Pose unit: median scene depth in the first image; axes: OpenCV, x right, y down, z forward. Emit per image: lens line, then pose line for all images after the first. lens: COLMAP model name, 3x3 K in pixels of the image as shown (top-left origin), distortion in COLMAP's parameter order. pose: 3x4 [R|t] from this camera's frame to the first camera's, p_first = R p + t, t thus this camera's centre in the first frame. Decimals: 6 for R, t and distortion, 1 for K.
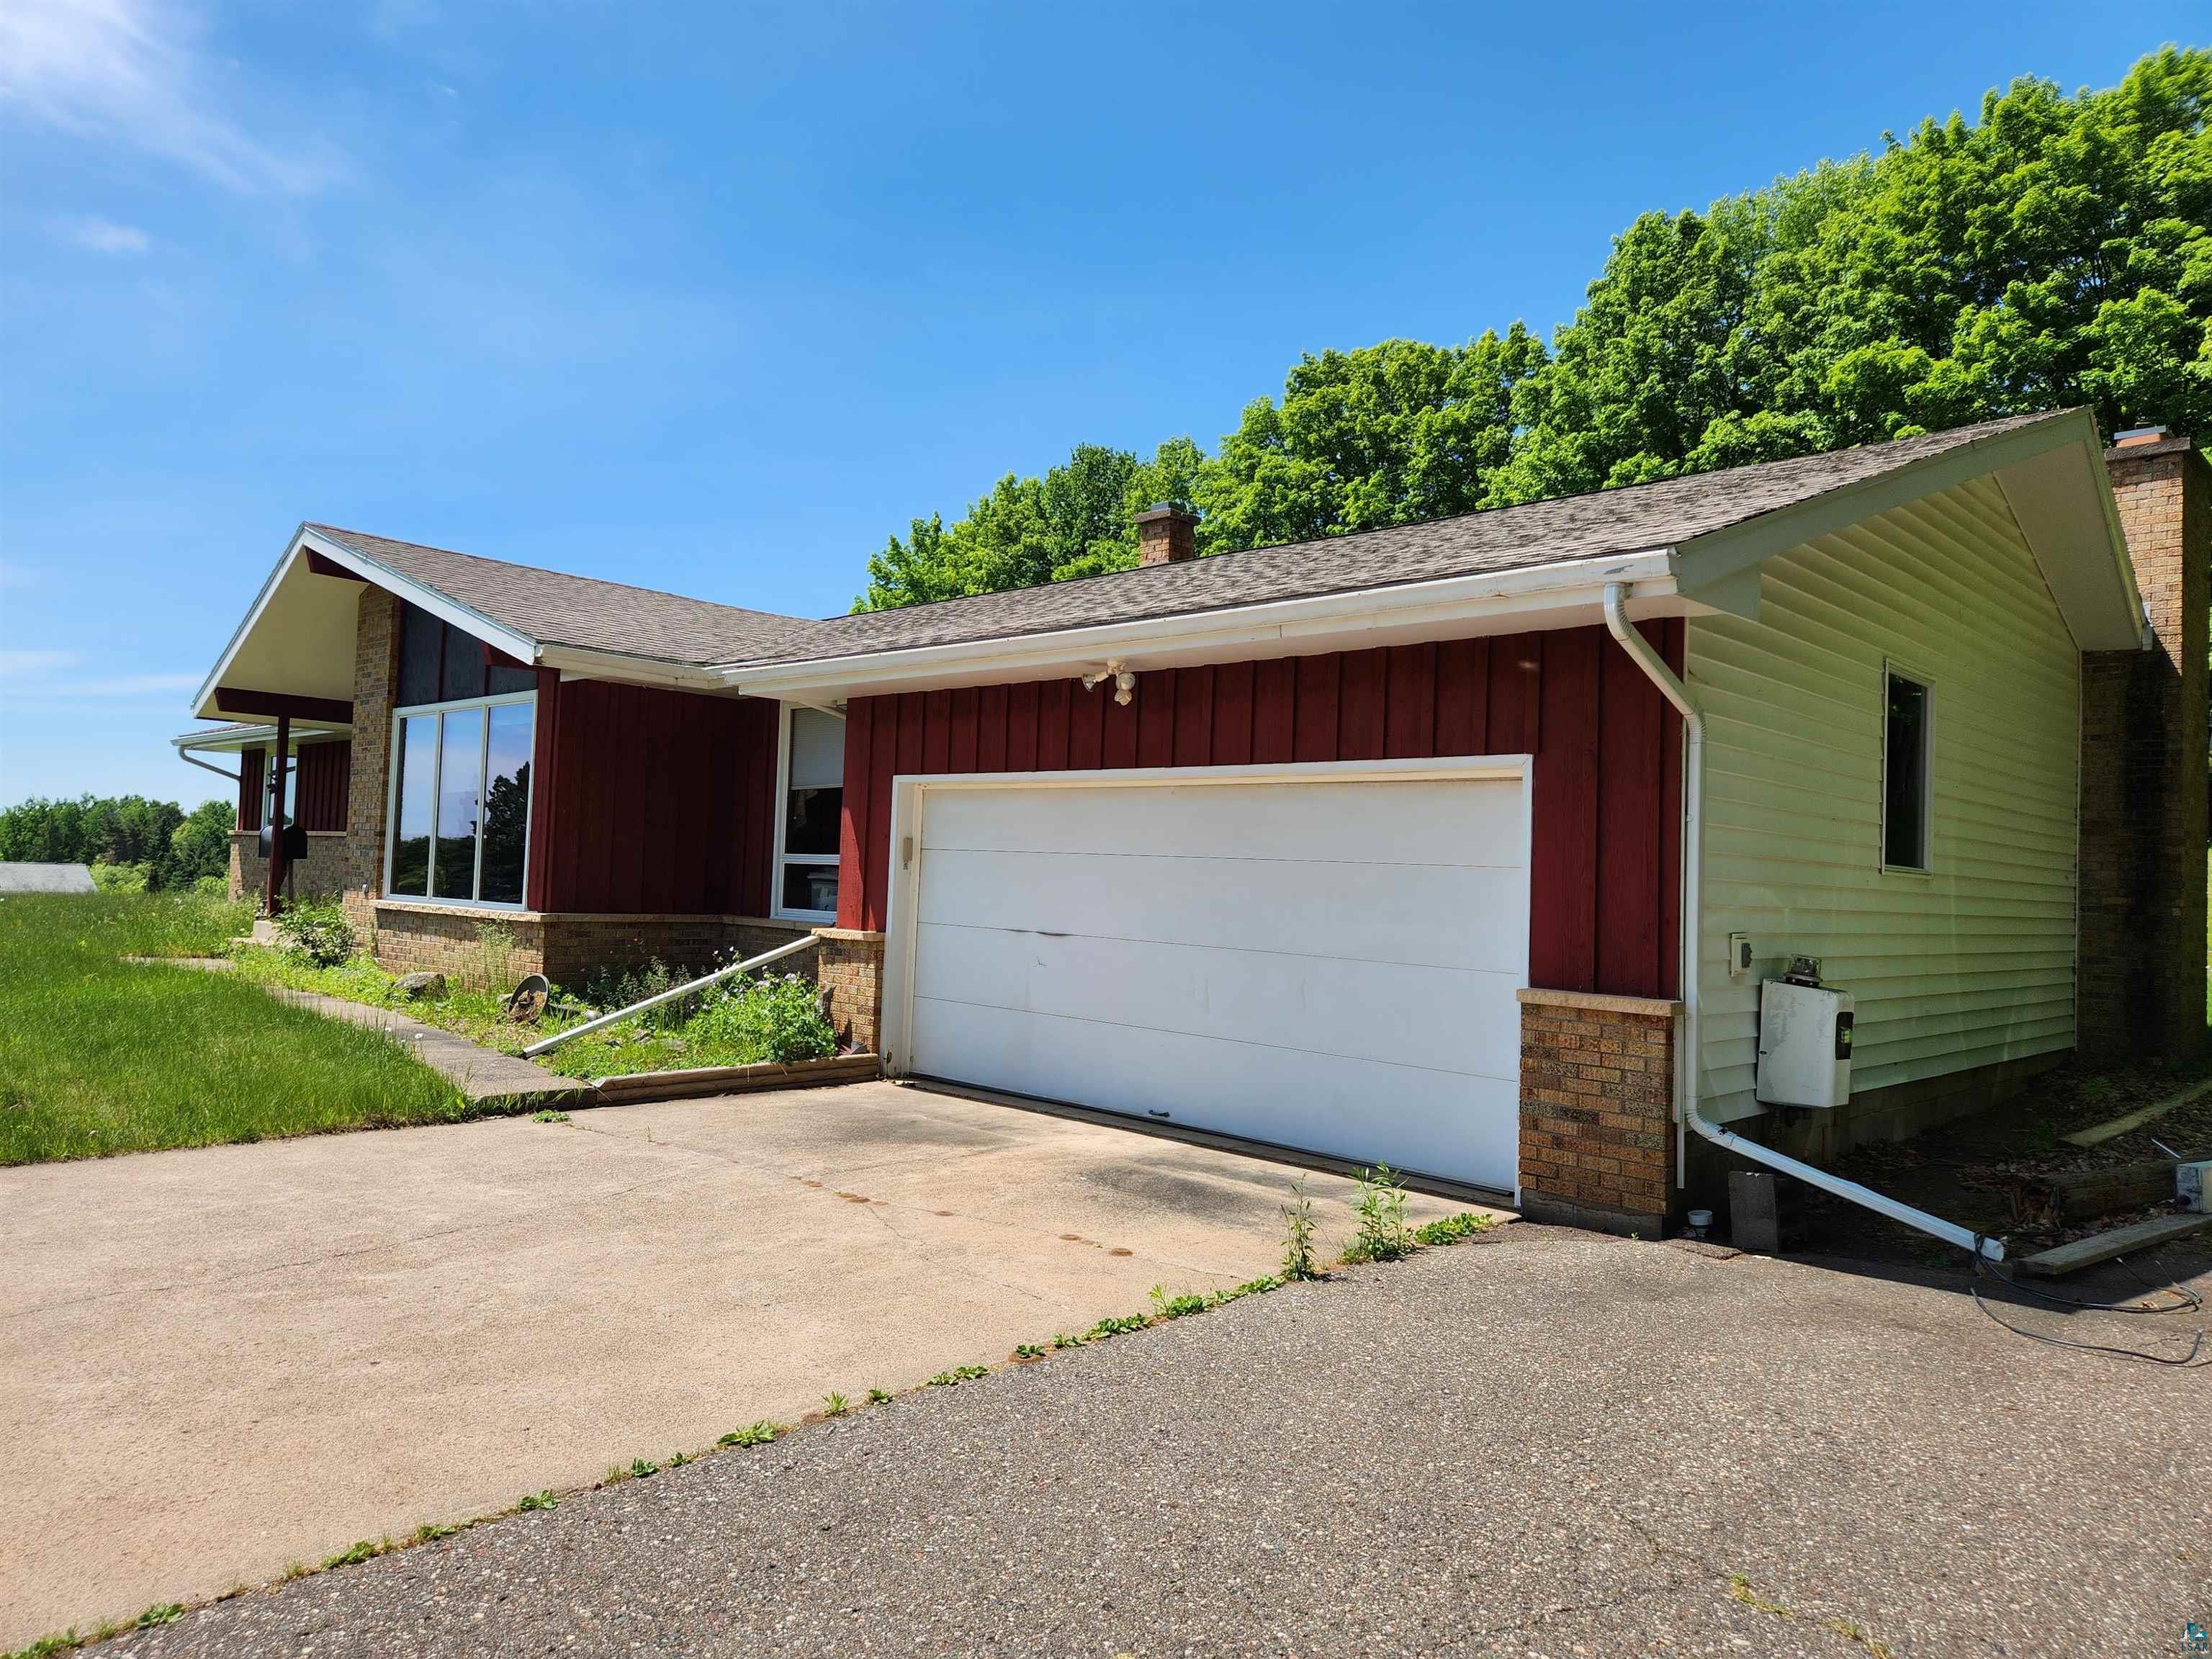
lens RADIAL K [[1496.0, 0, 1085.7], [0, 1496.0, 851.7], [0, 0, 1]] dist [0.078855, -0.073524]
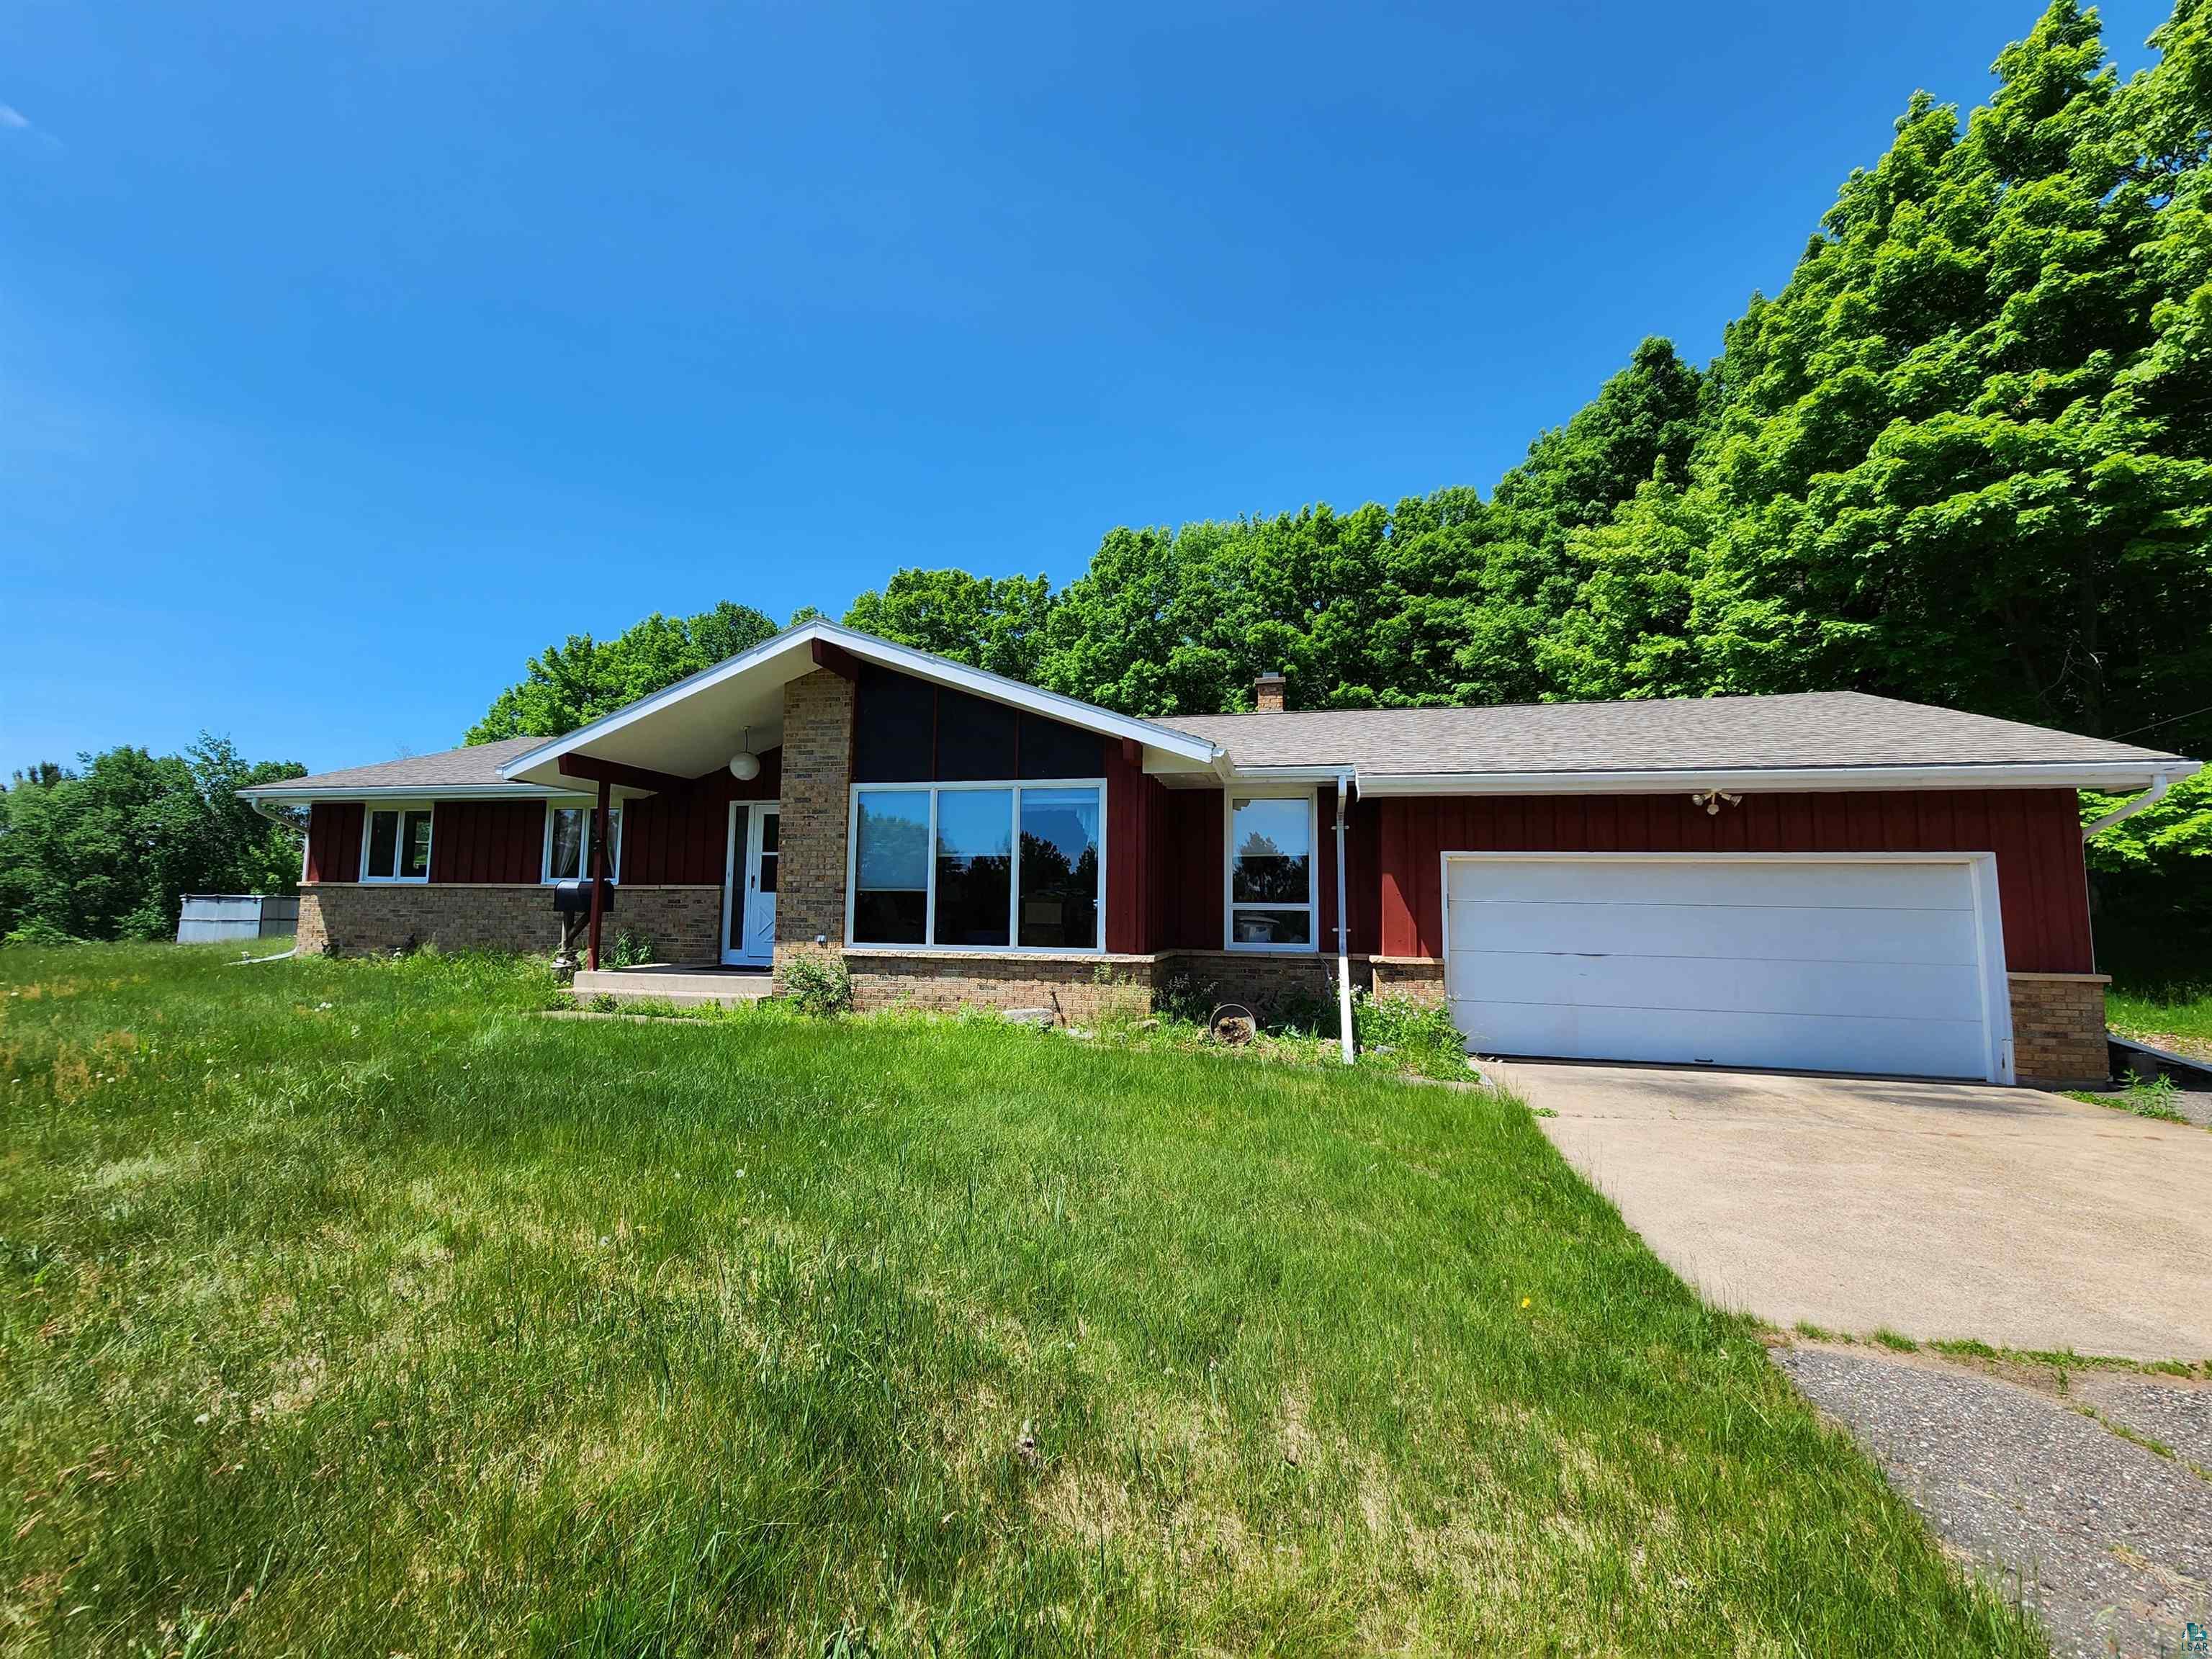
lens RADIAL K [[901.6, 0, 1106.2], [0, 901.6, 870.4], [0, 0, 1]] dist [-0.001638, -0.000321]
pose [[0.847014, -0.003775, 0.531557, -0.289364], [0.007381, 0.999962, -0.004661, -0.009735], [-0.531519, 0.007871, 0.847010, 0.140113]]
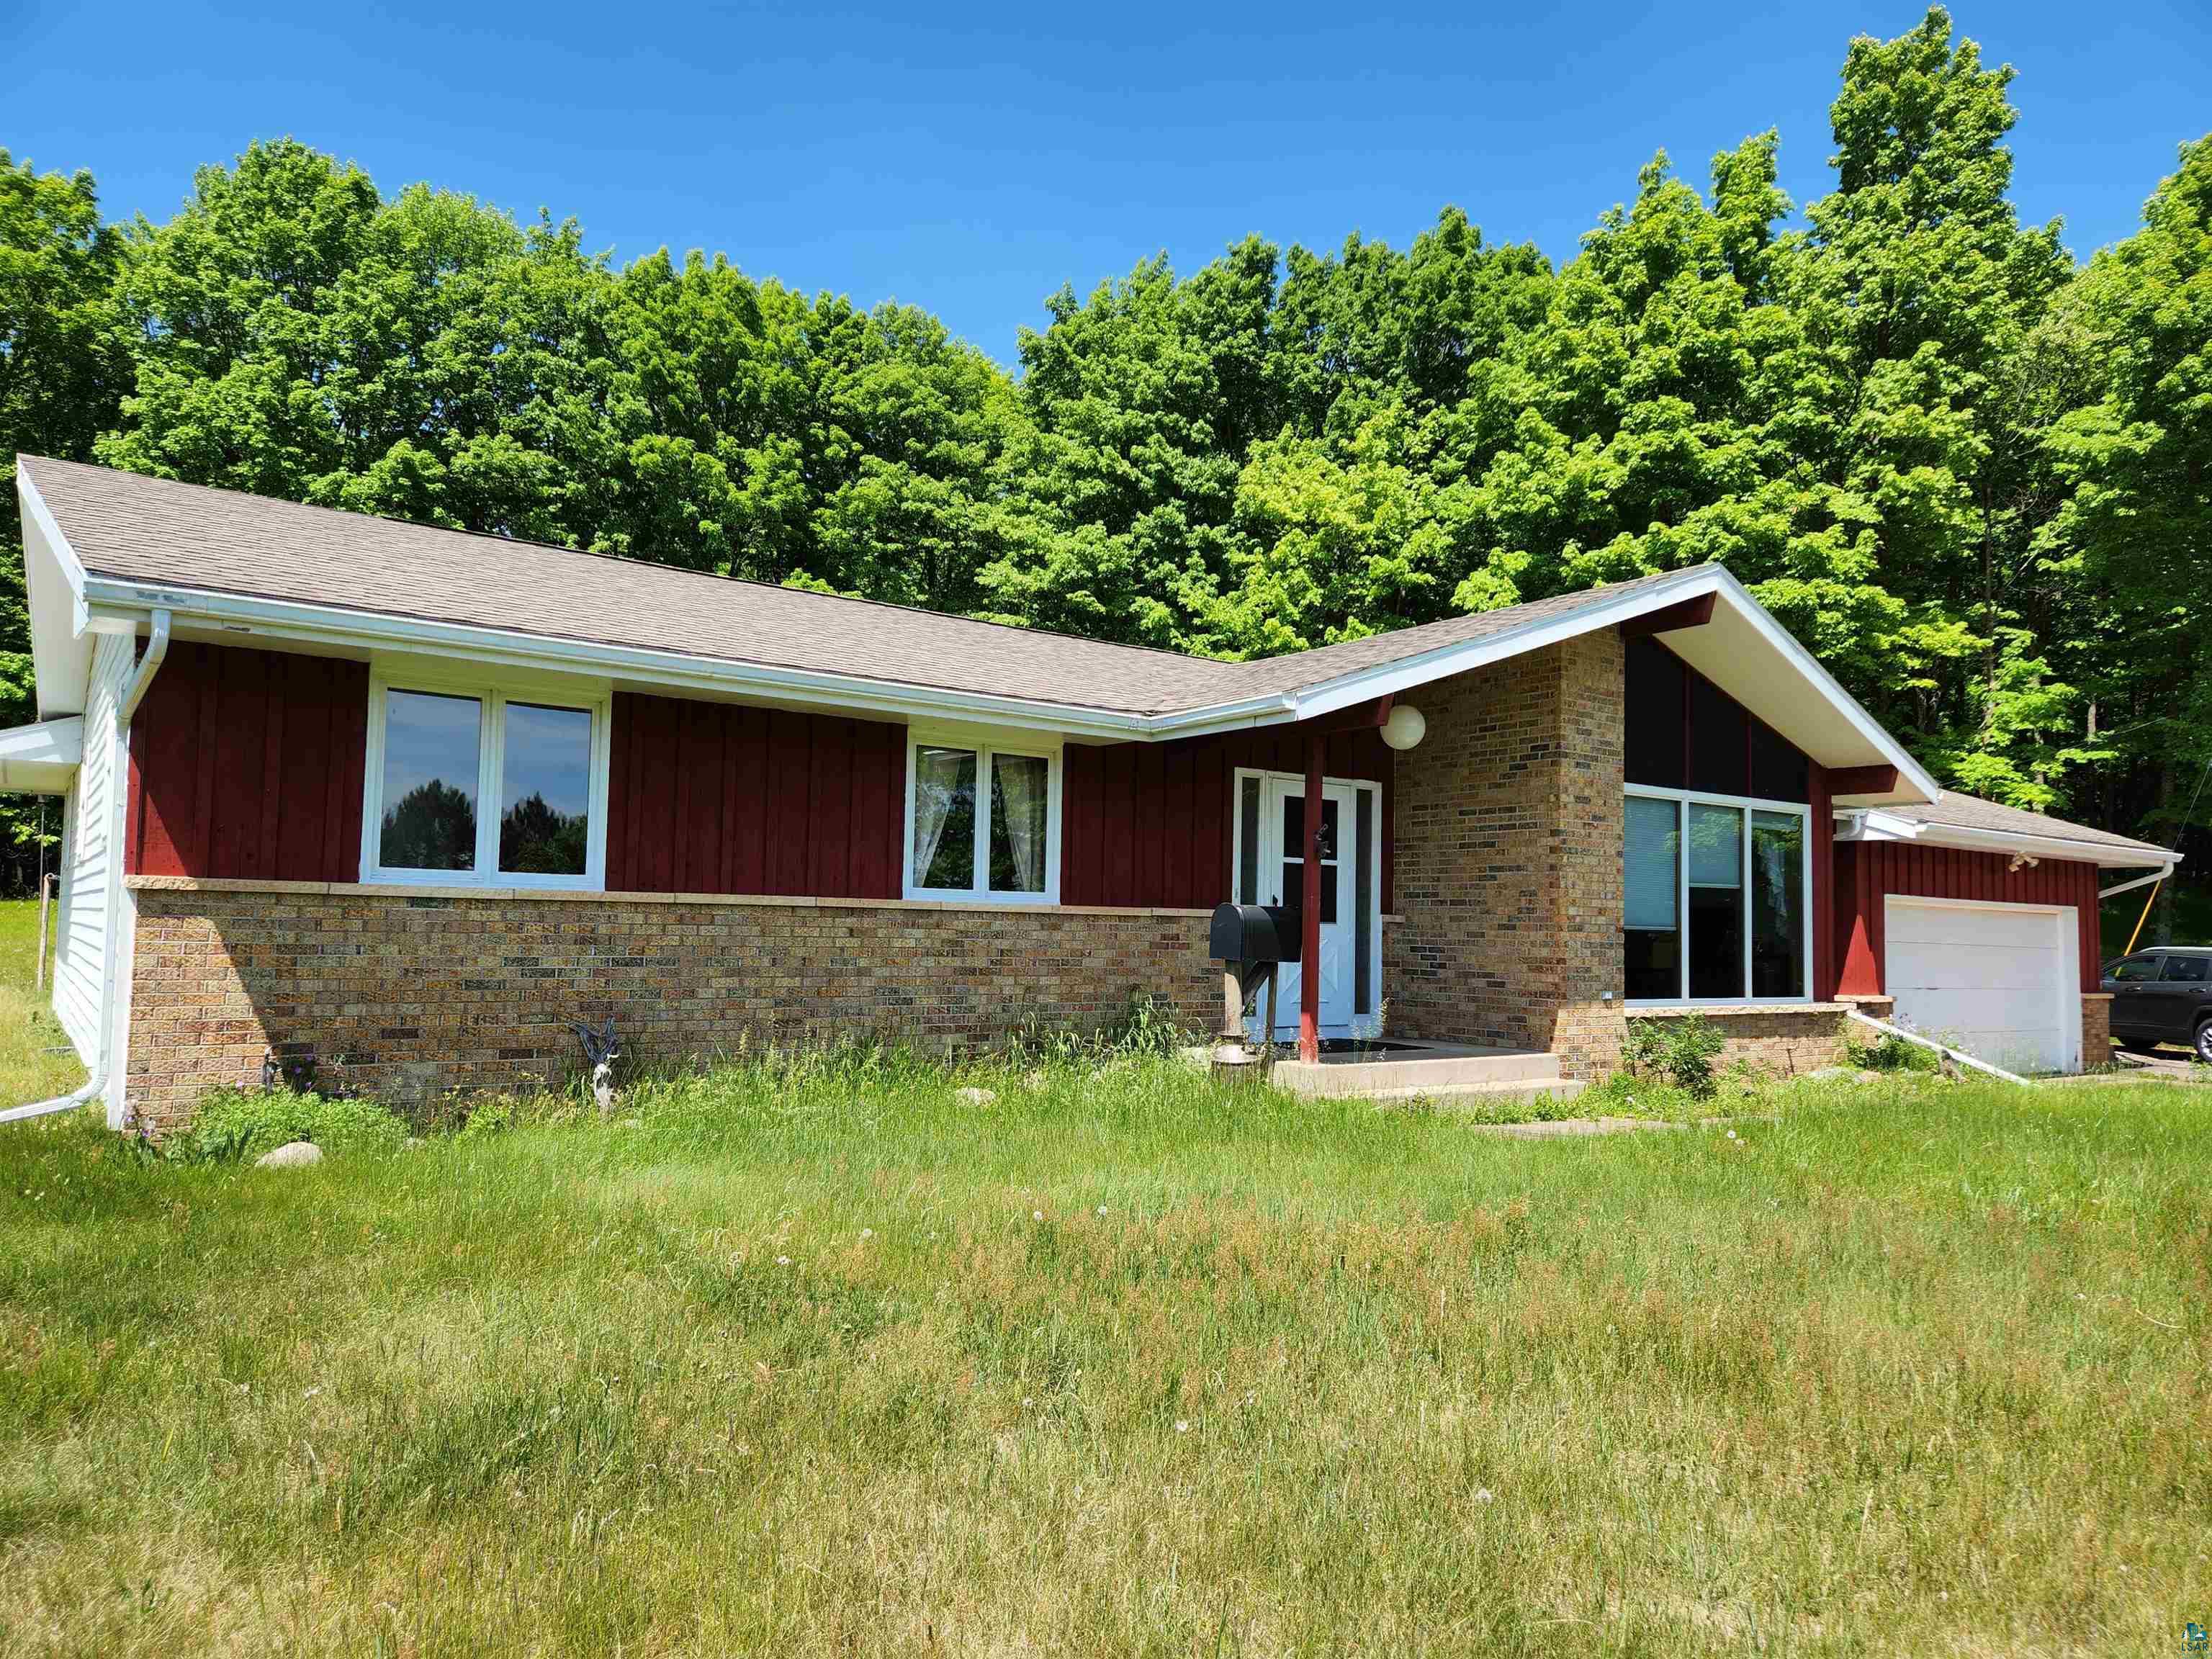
lens RADIAL K [[1469.7, 0, 1089.5], [0, 1469.7, 883.3], [0, 0, 1]] dist [0.083254, -0.074540]
pose [[0.162662, -0.003455, 0.986676, -0.582052], [-0.034305, 0.999369, 0.009155, -0.015054], [-0.986085, -0.035337, 0.162441, 0.511484]]
